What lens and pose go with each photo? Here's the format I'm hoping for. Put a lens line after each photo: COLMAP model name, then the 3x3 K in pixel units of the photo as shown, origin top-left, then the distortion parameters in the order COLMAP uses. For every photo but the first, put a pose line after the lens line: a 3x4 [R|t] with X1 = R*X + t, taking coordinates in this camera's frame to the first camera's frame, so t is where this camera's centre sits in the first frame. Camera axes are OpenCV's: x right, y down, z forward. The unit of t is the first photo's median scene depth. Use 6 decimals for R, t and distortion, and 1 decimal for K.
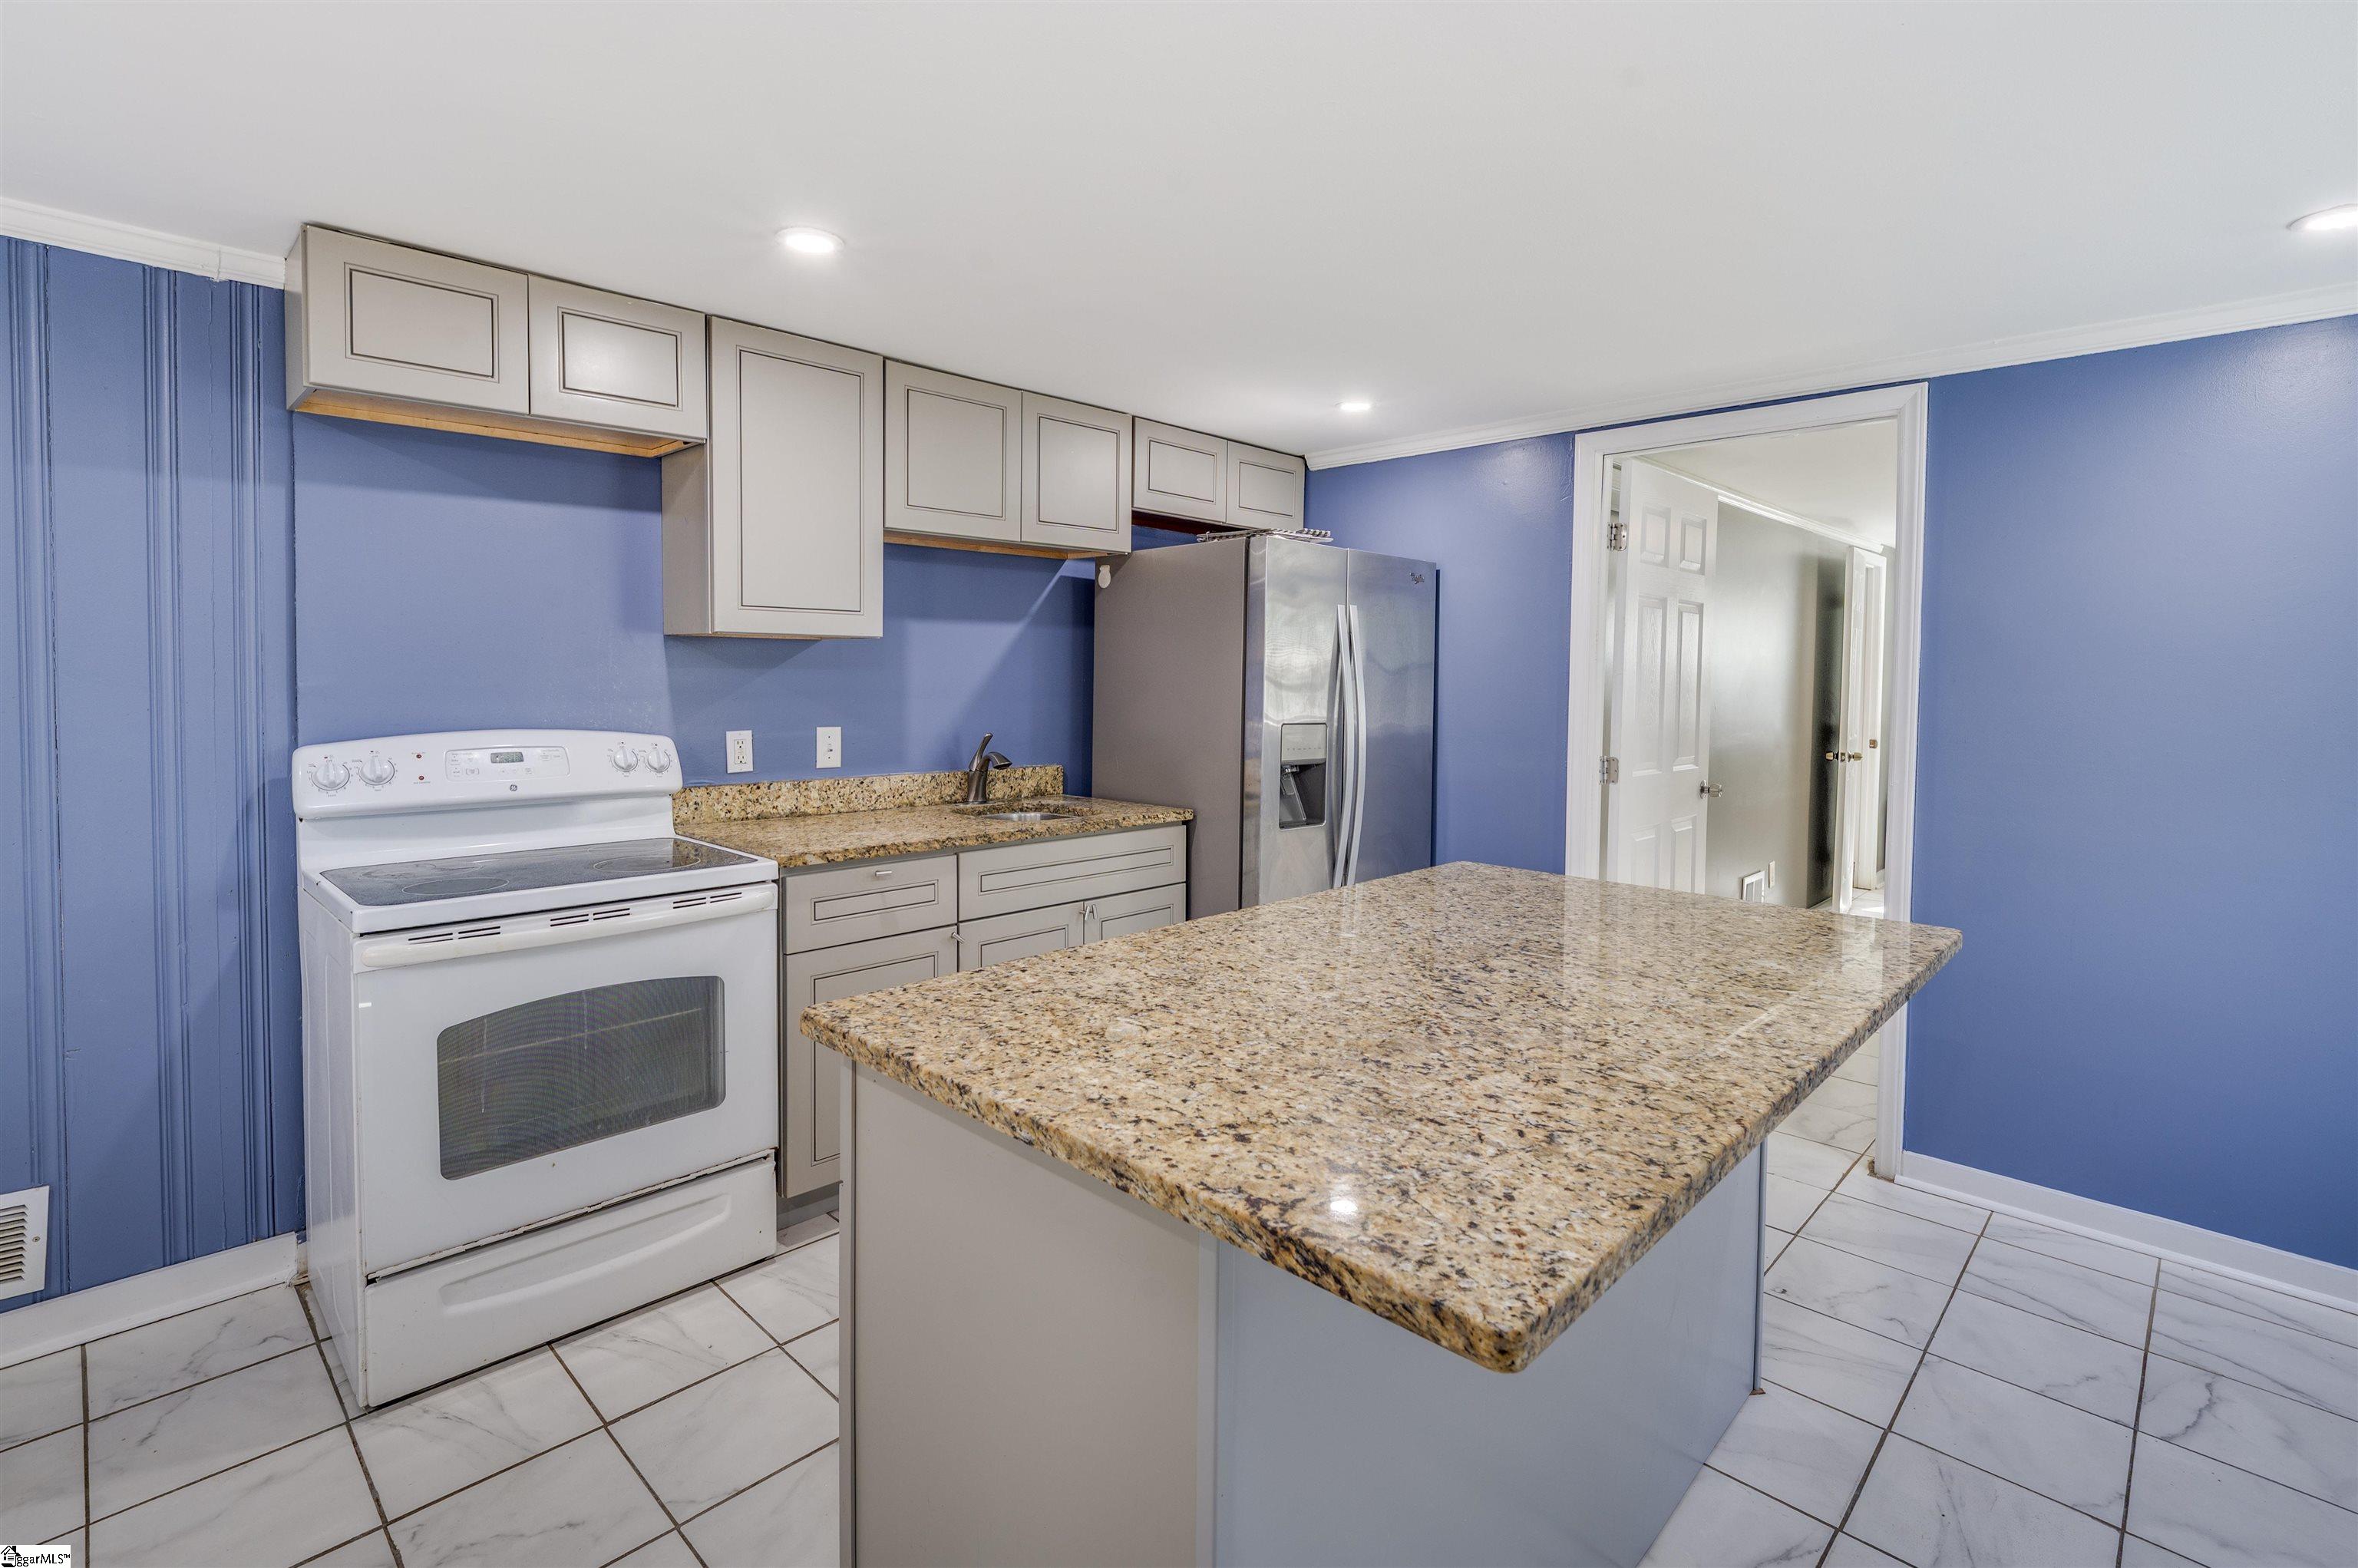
lens RADIAL K [[1079.8, 0, 1246.4], [0, 1079.8, 706.7], [0, 0, 1]] dist [0.004682, 0.000103]
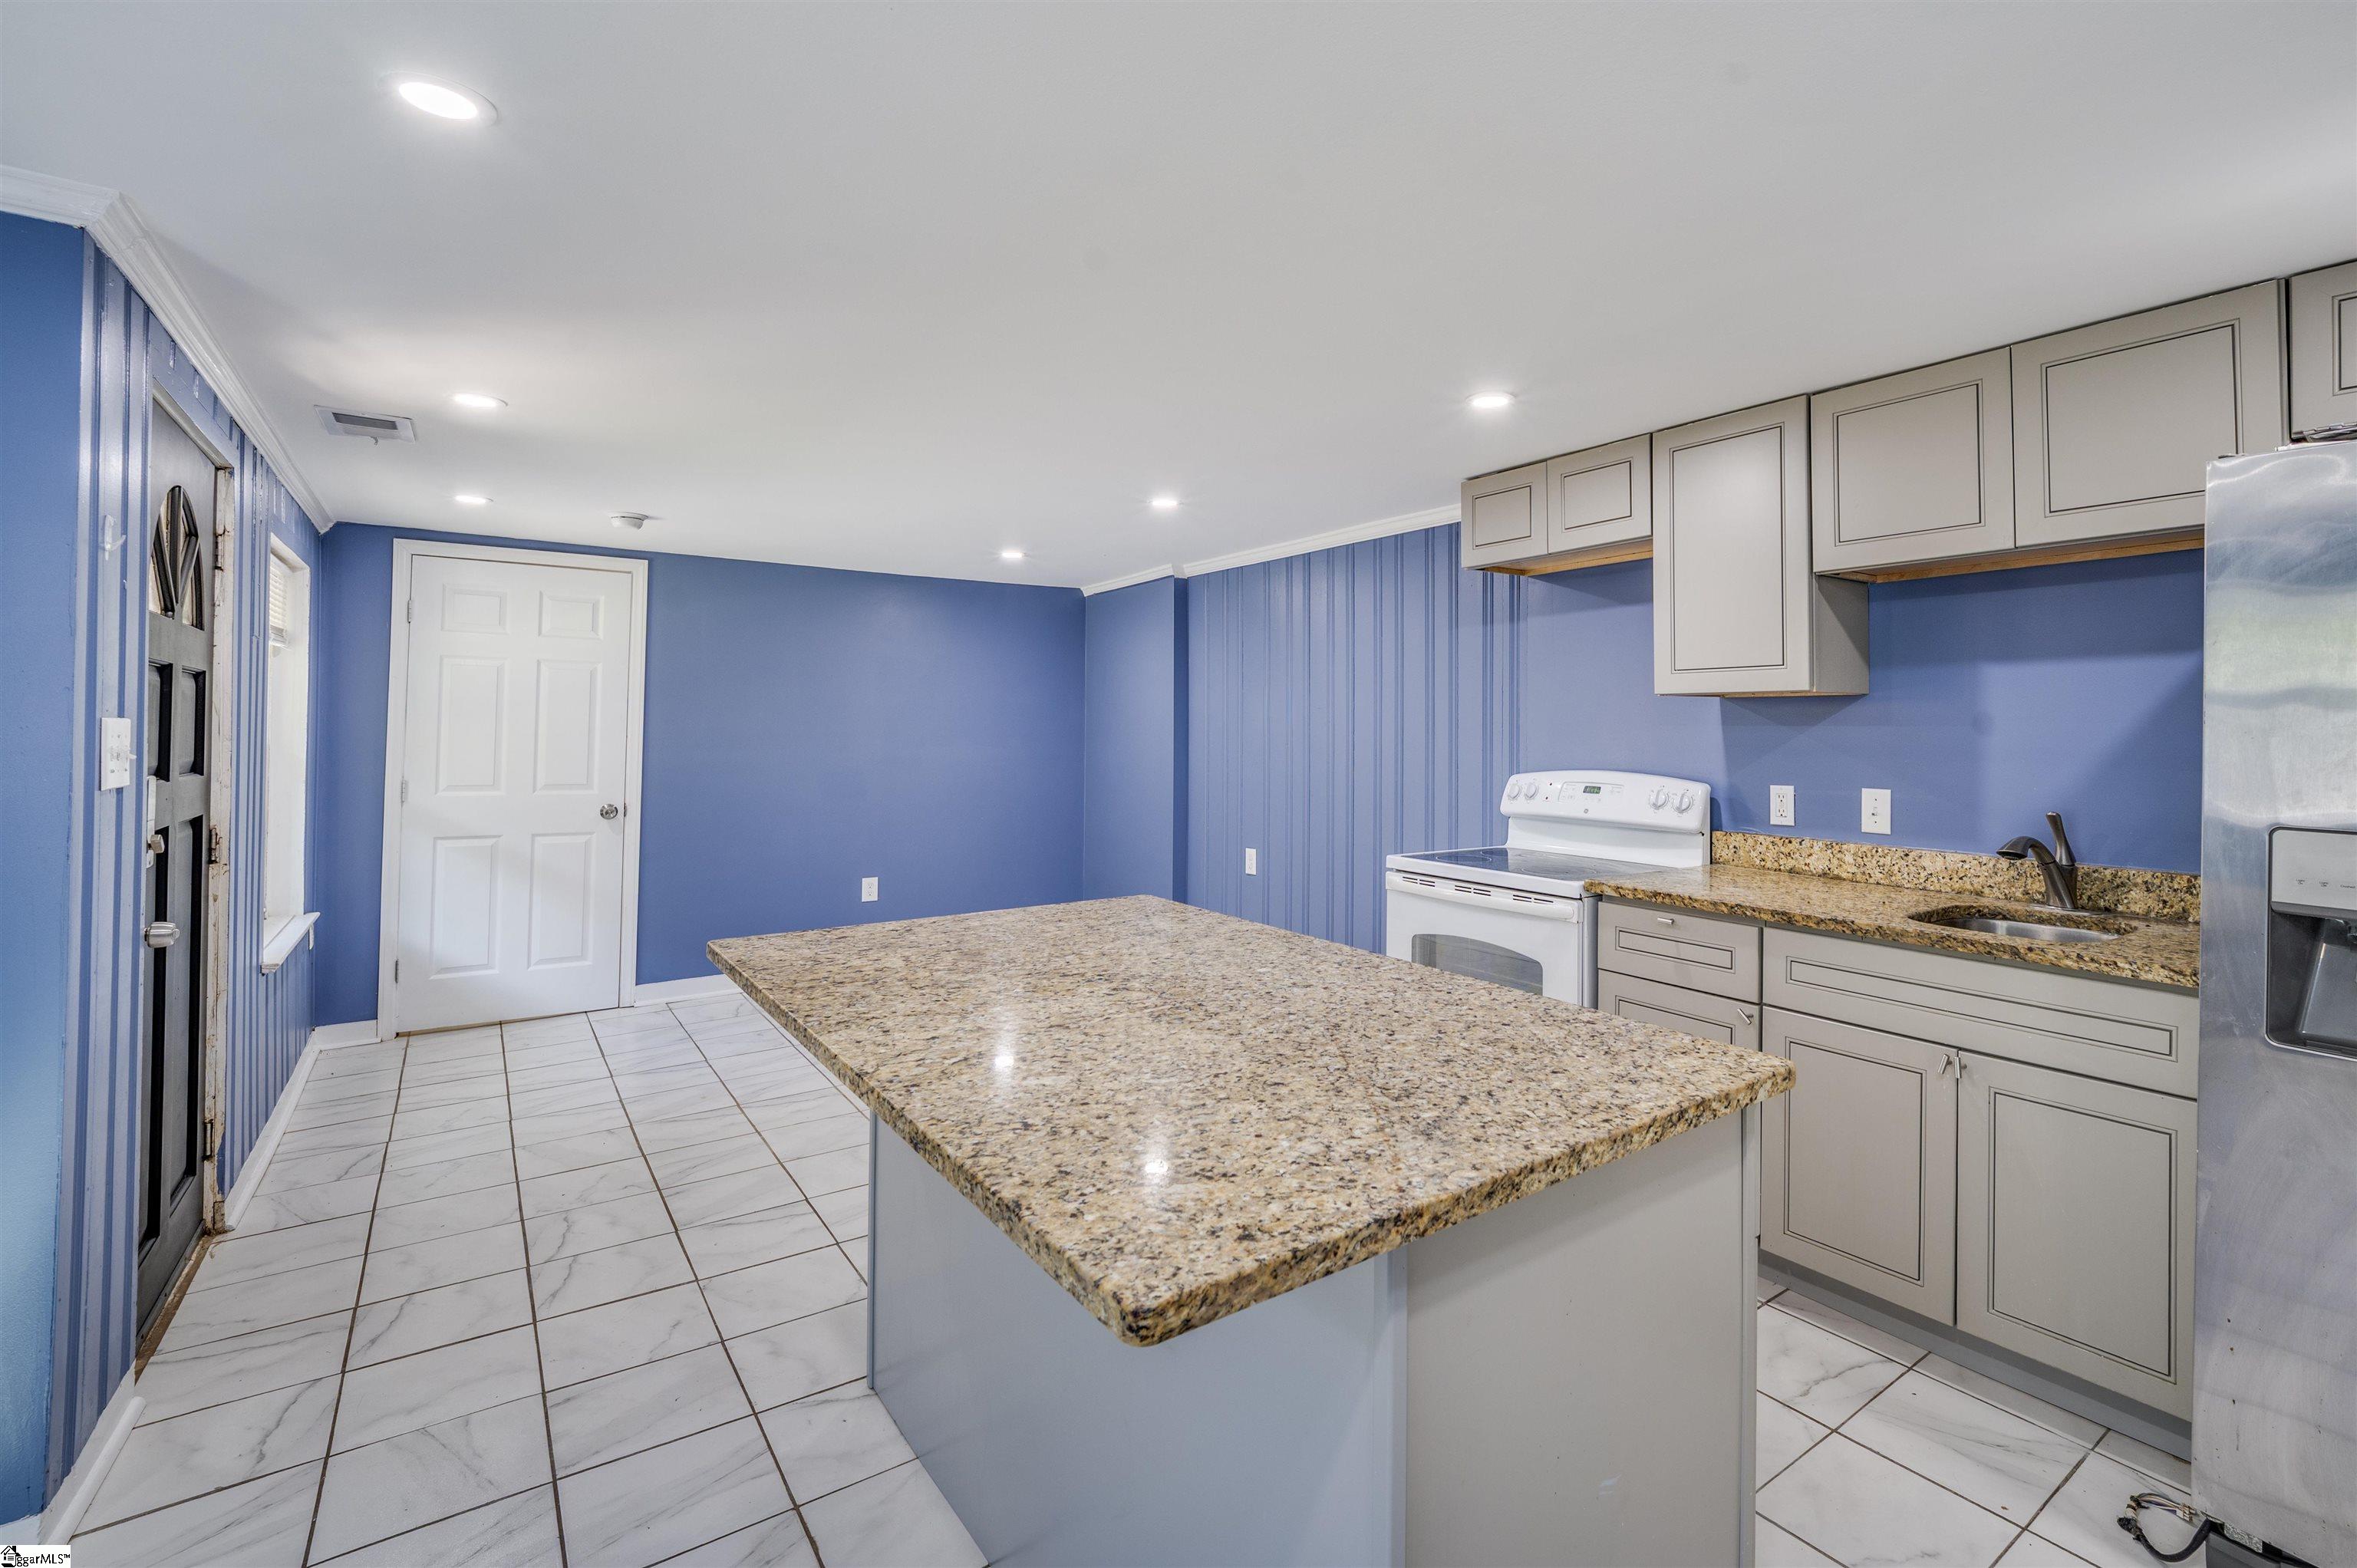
lens RADIAL K [[1078.1, 0, 1239.5], [0, 1078.1, 700.9], [0, 0, 1]] dist [0.001836, -0.000328]
pose [[-0.196218, -0.034307, -0.979960, 0.670067], [-0.037969, 0.998904, -0.027368, -0.011116], [0.979825, 0.031838, -0.197305, 0.698004]]
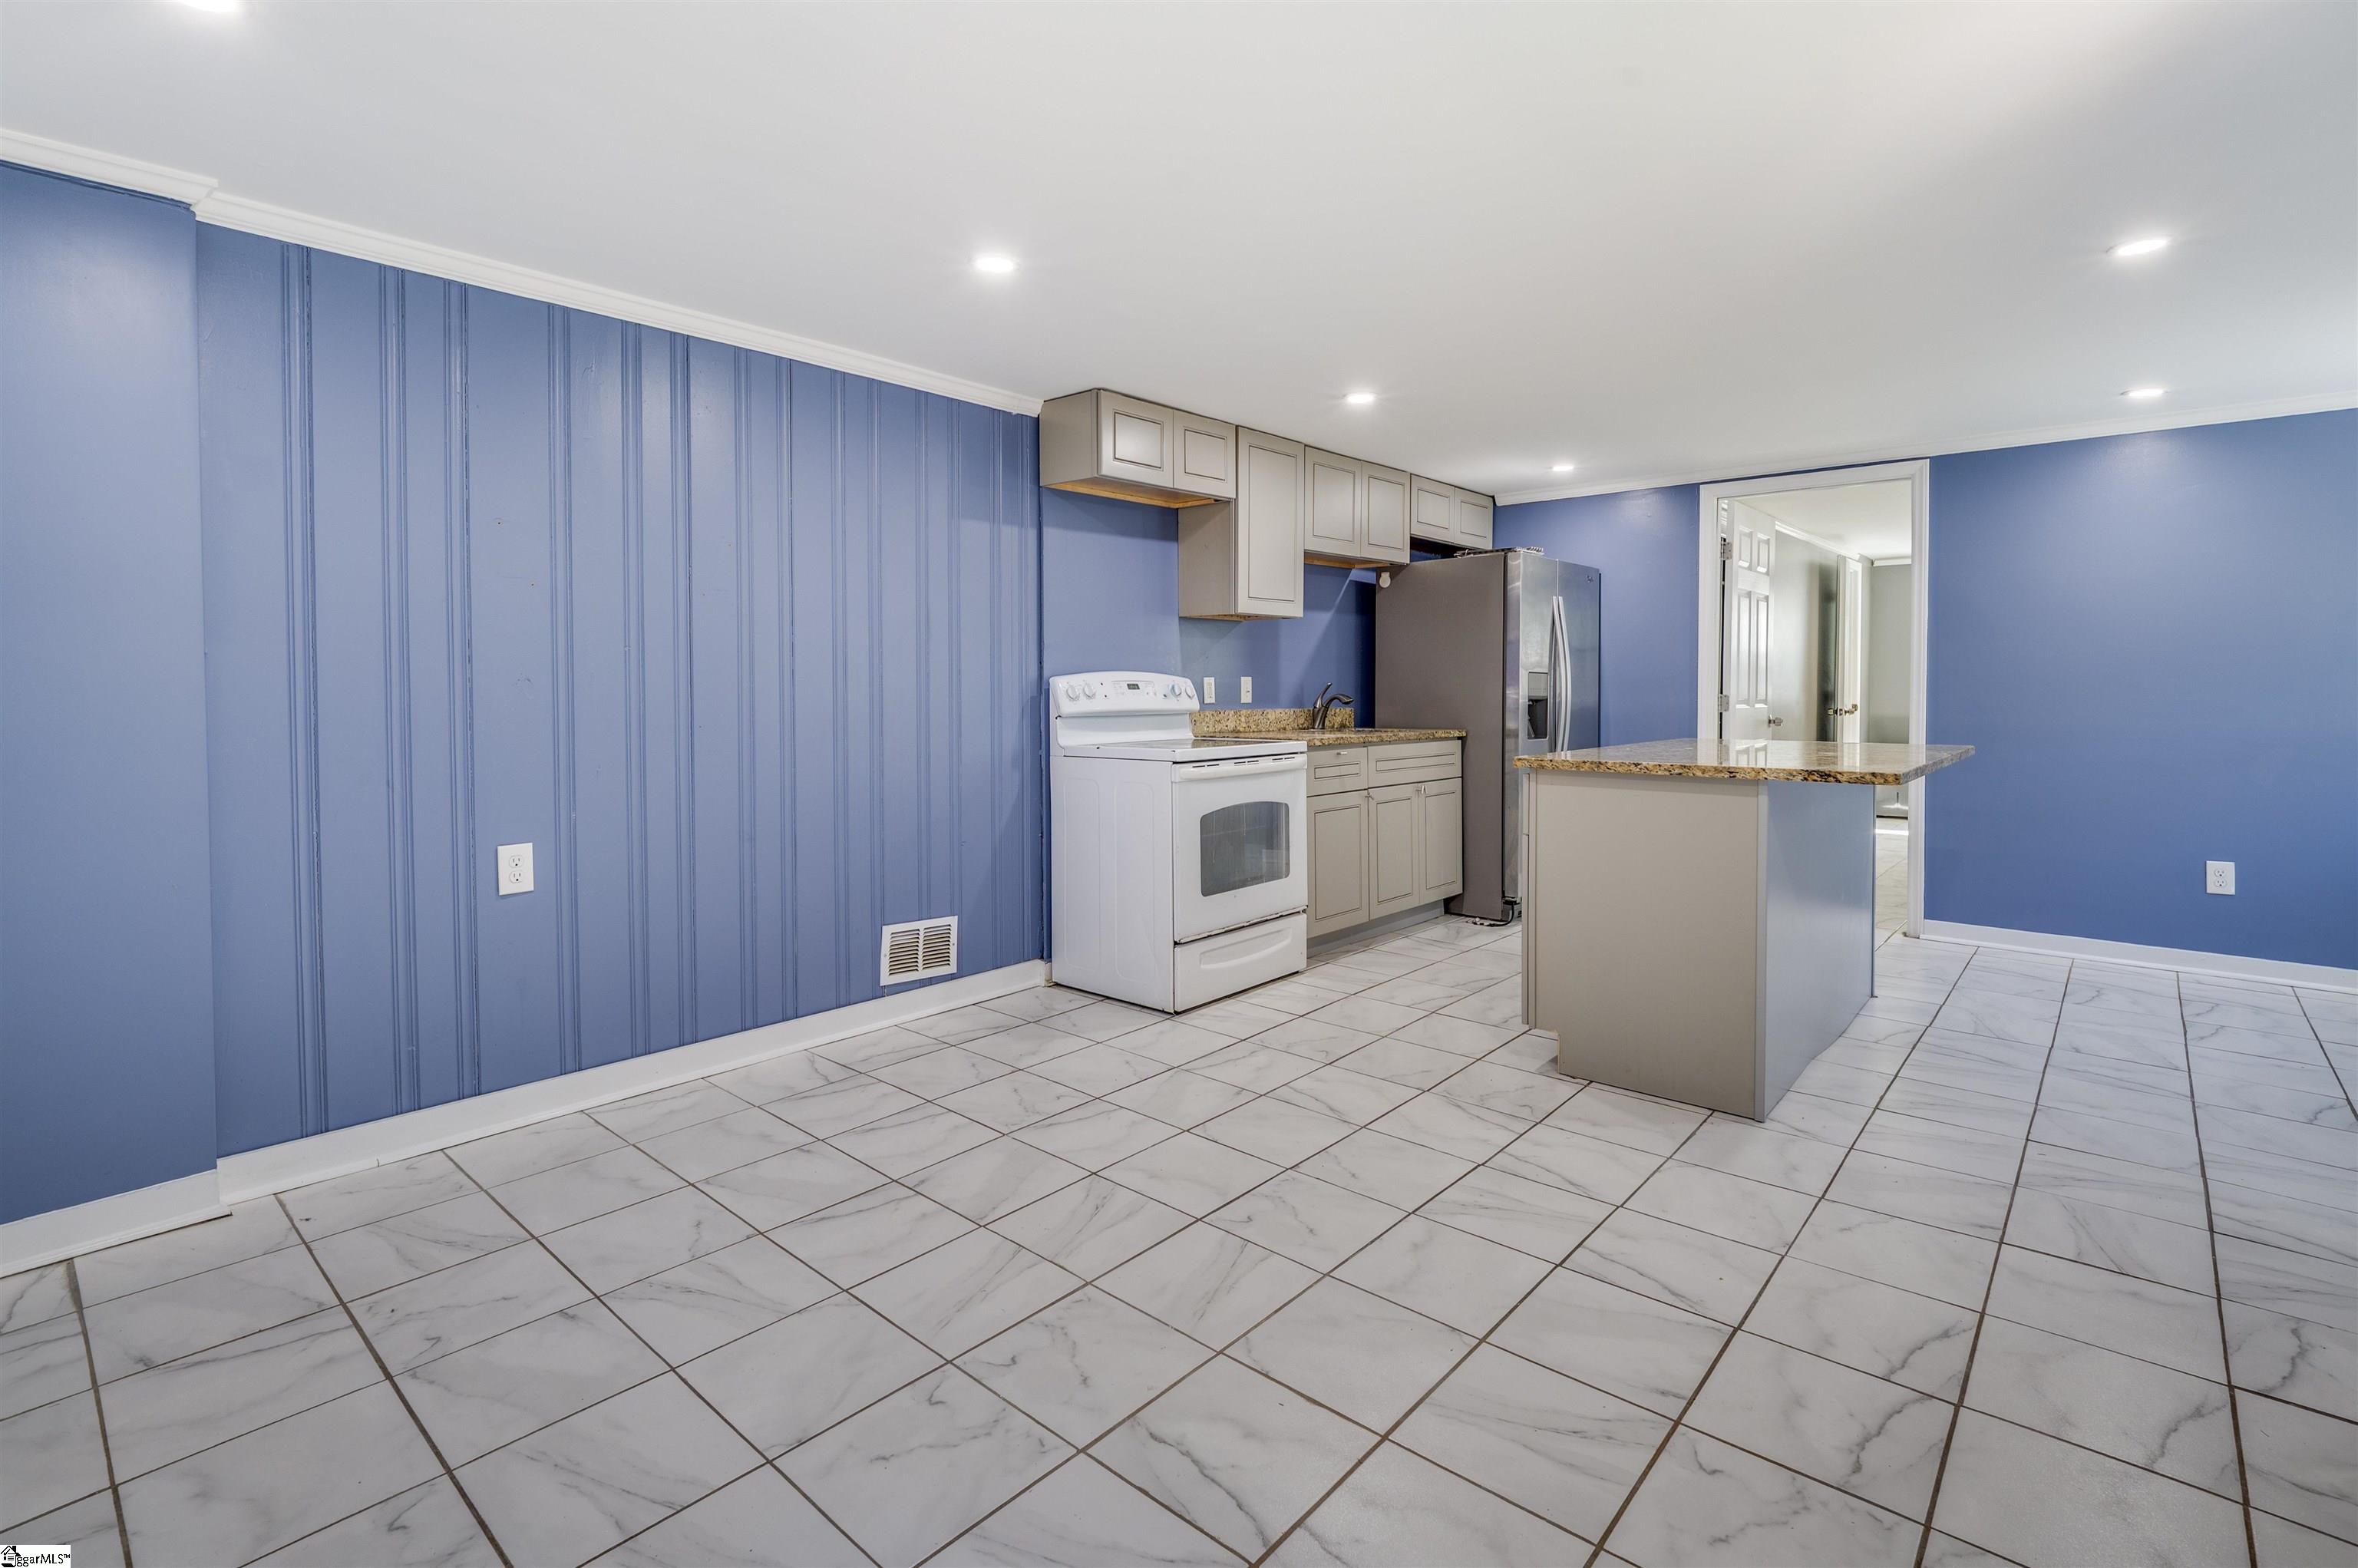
lens RADIAL K [[1078.6, 0, 1240.0], [0, 1078.6, 700.8], [0, 0, 1]] dist [0.001836, -0.000328]
pose [[0.998795, -0.014221, 0.046976, -0.504757], [0.014960, 0.999769, -0.015407, 0.083176], [-0.046746, 0.016091, 0.998777, -0.597115]]
